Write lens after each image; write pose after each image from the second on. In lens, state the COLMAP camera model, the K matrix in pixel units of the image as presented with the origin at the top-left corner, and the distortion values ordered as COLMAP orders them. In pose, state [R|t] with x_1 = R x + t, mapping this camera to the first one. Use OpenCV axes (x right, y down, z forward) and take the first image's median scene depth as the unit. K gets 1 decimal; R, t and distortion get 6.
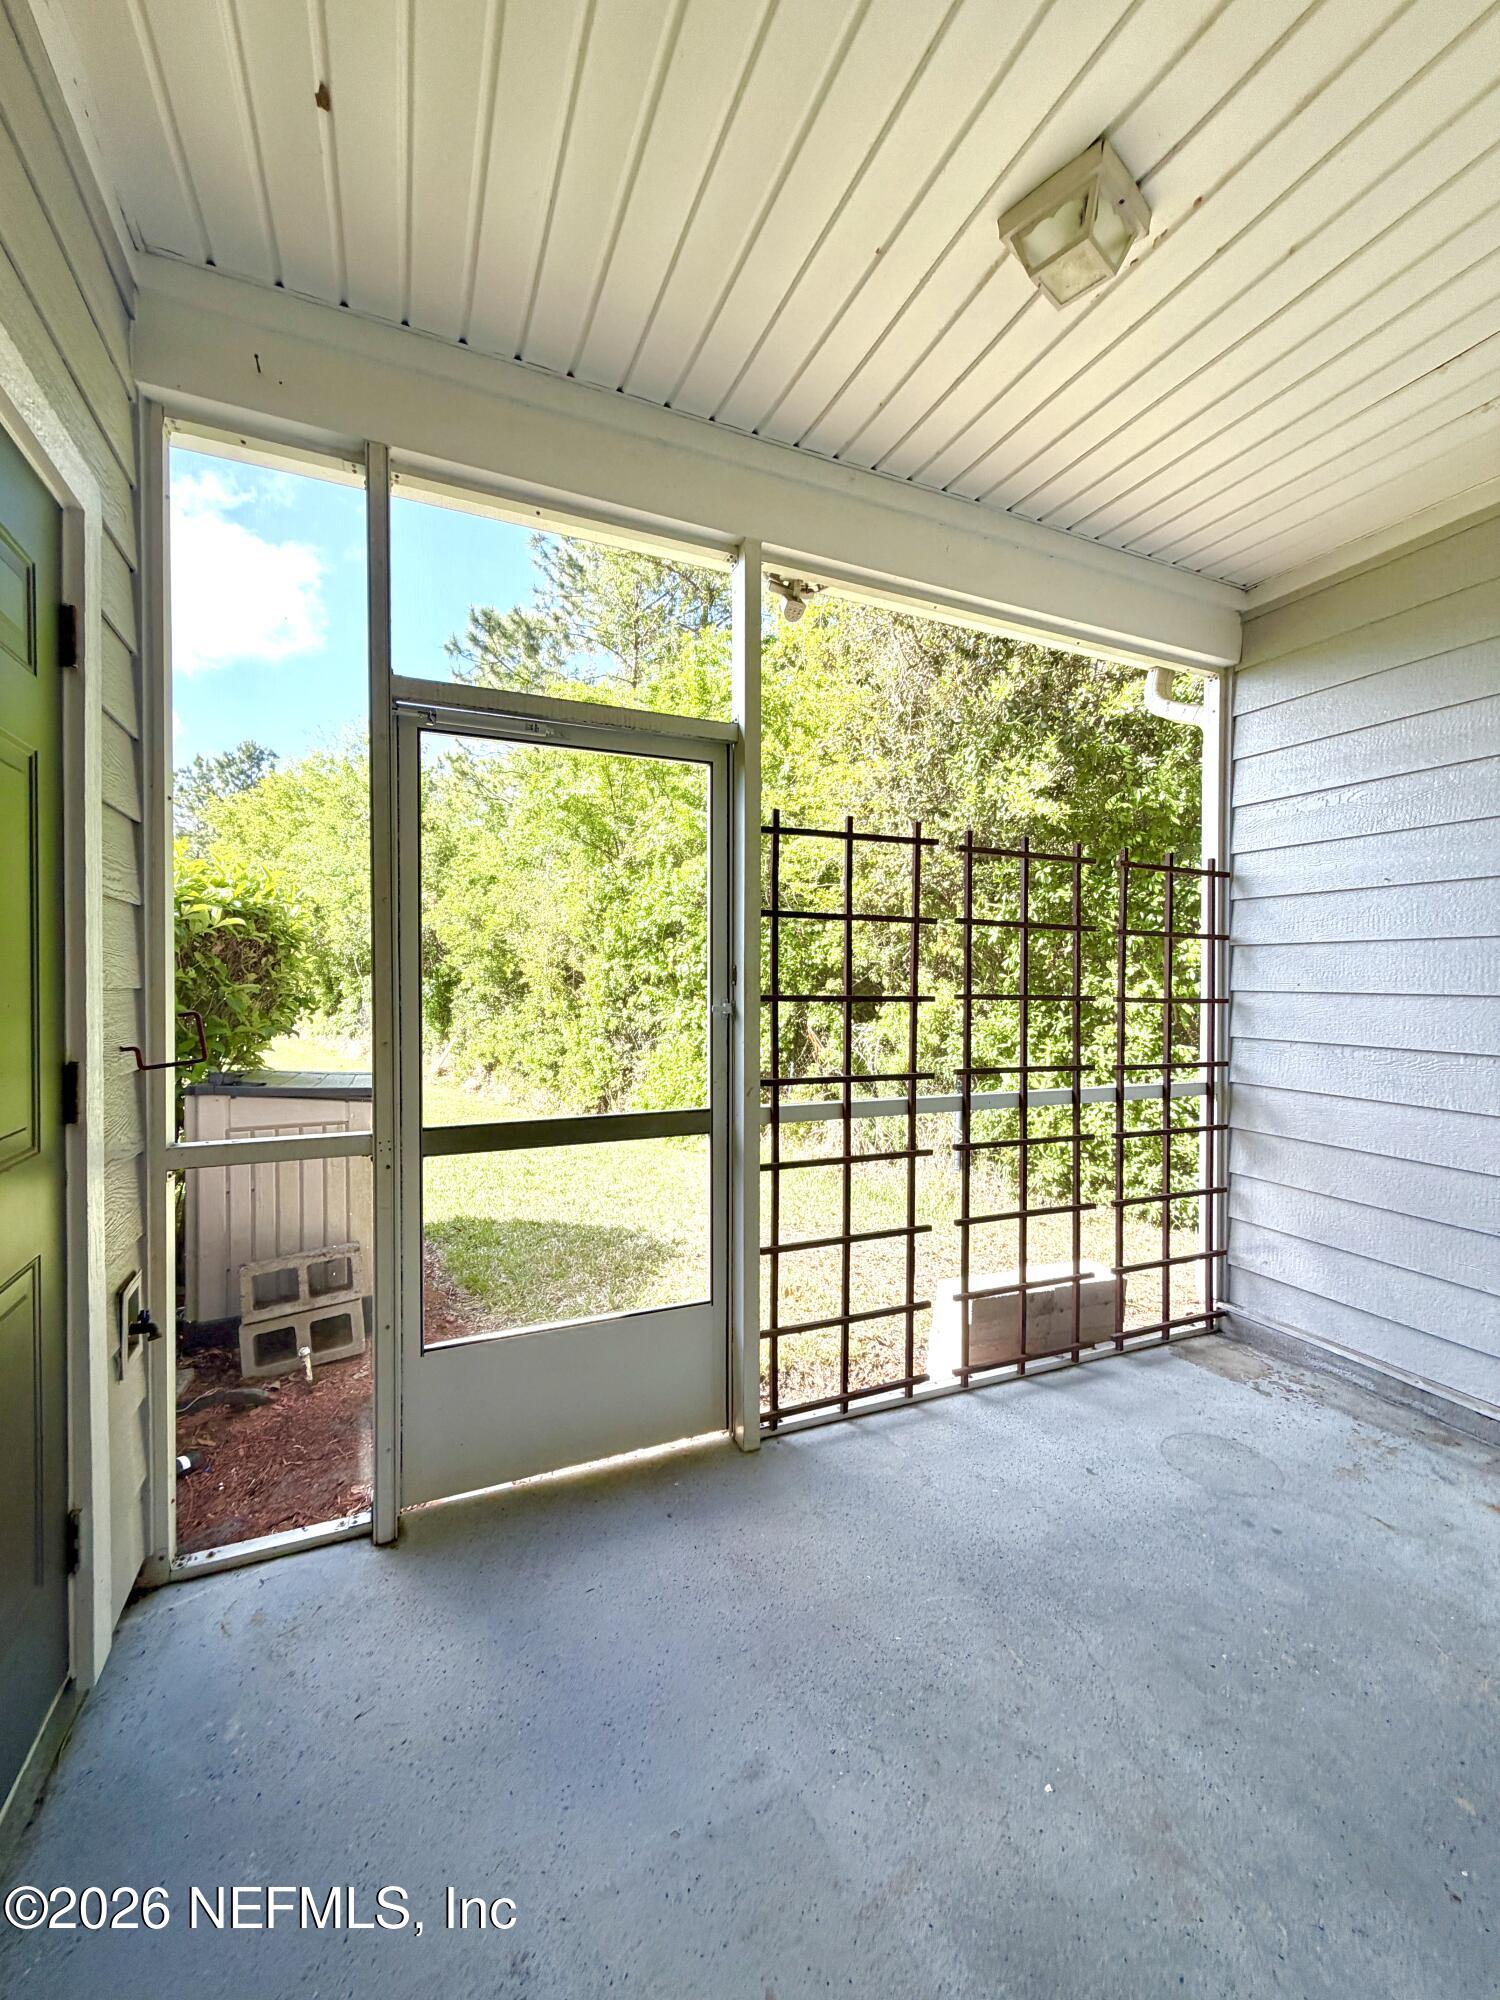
lens RADIAL K [[797.3, 0, 745.1], [0, 797.3, 987.0], [0, 0, 1]] dist [0.000908, 0.000215]
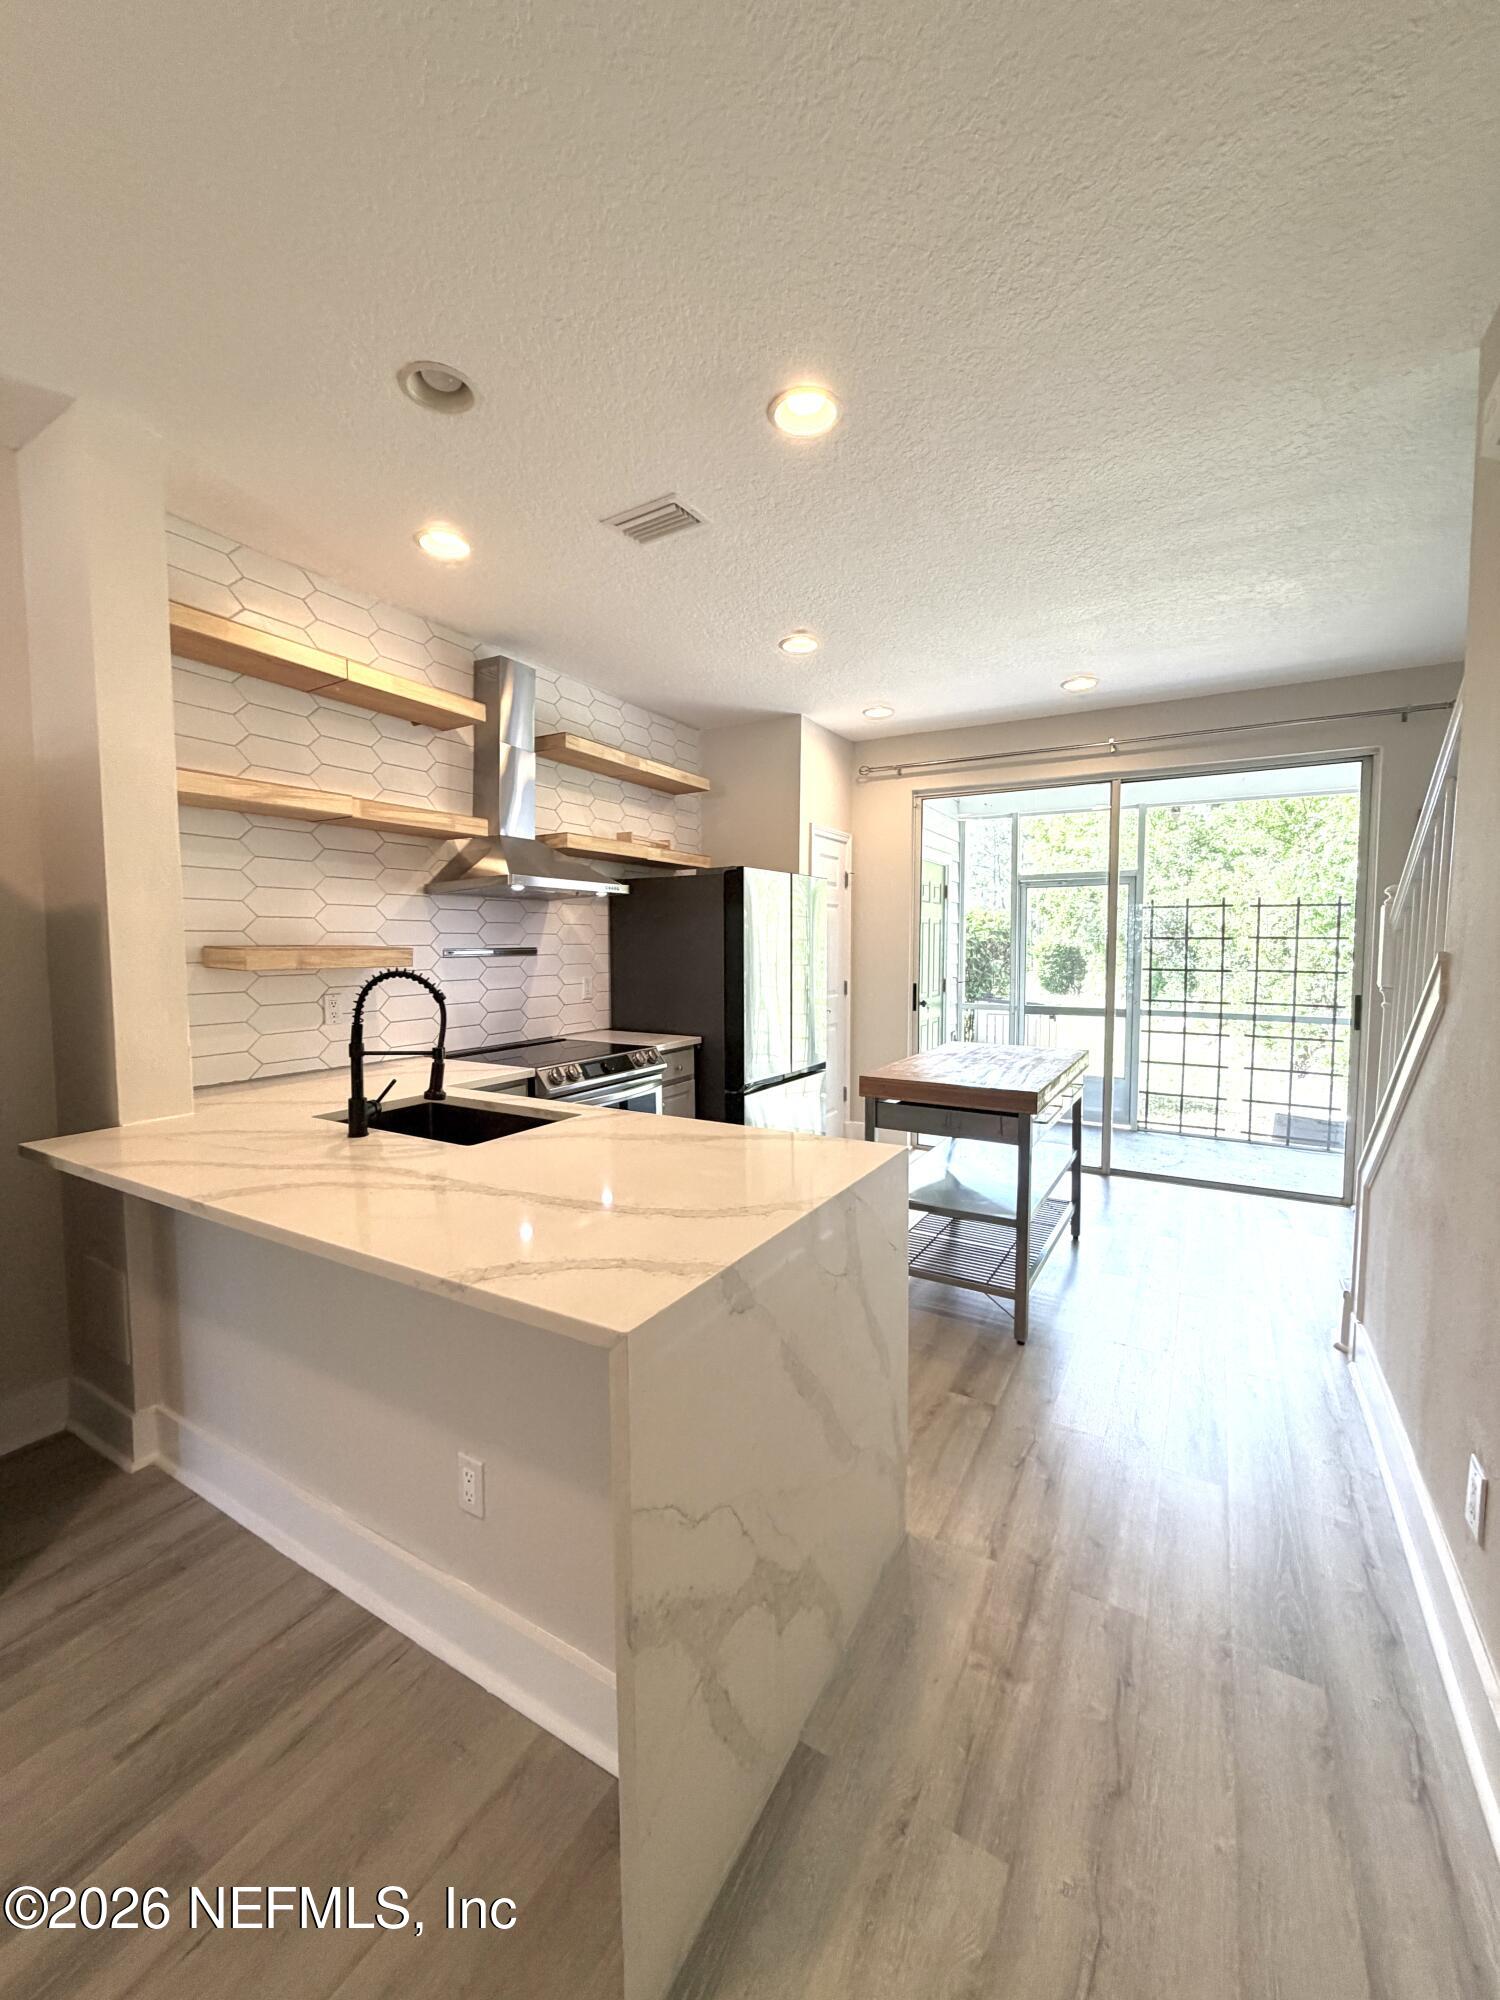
lens RADIAL K [[797.3, 0, 746.2], [0, 797.3, 996.6], [0, 0, 1]] dist [0.000908, 0.000215]
pose [[0.581975, 0.052108, -0.811536, 1.396287], [-0.004865, 0.998150, 0.060601, -0.047174], [0.813192, -0.031321, 0.581152, -1.636609]]
